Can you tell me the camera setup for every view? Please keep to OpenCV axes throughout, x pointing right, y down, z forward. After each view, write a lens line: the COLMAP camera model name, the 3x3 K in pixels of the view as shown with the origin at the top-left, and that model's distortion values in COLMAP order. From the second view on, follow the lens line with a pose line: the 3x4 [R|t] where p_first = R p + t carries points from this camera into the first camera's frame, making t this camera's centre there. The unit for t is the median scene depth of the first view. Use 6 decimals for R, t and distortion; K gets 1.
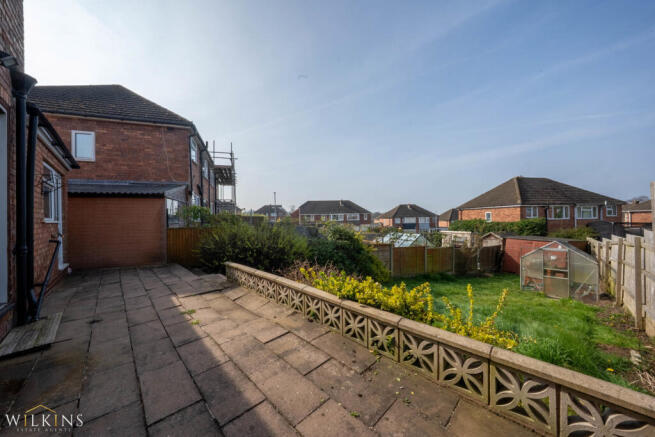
lens RADIAL K [[227.9, 0, 327.5], [0, 227.9, 218.5], [0, 0, 1]] dist [-0.000932, -0.000047]
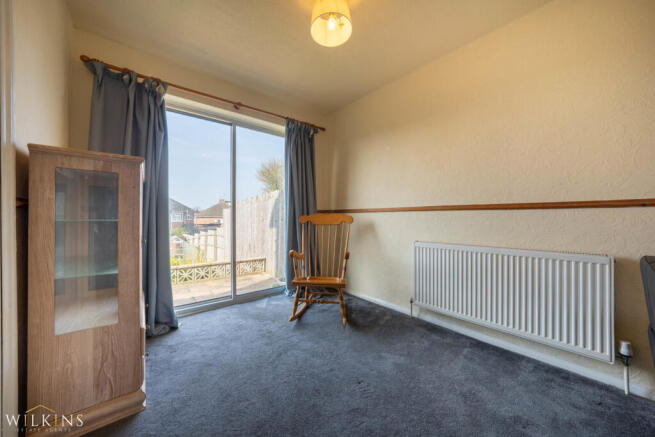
lens RADIAL K [[227.9, 0, 327.5], [0, 227.9, 218.5], [0, 0, 1]] dist [-0.000932, -0.000047]
pose [[0.111758, 0.009136, 0.993693, -0.378332], [0.000585, 0.999957, -0.009259, -0.009771], [-0.993735, 0.001616, 0.111748, -0.172399]]
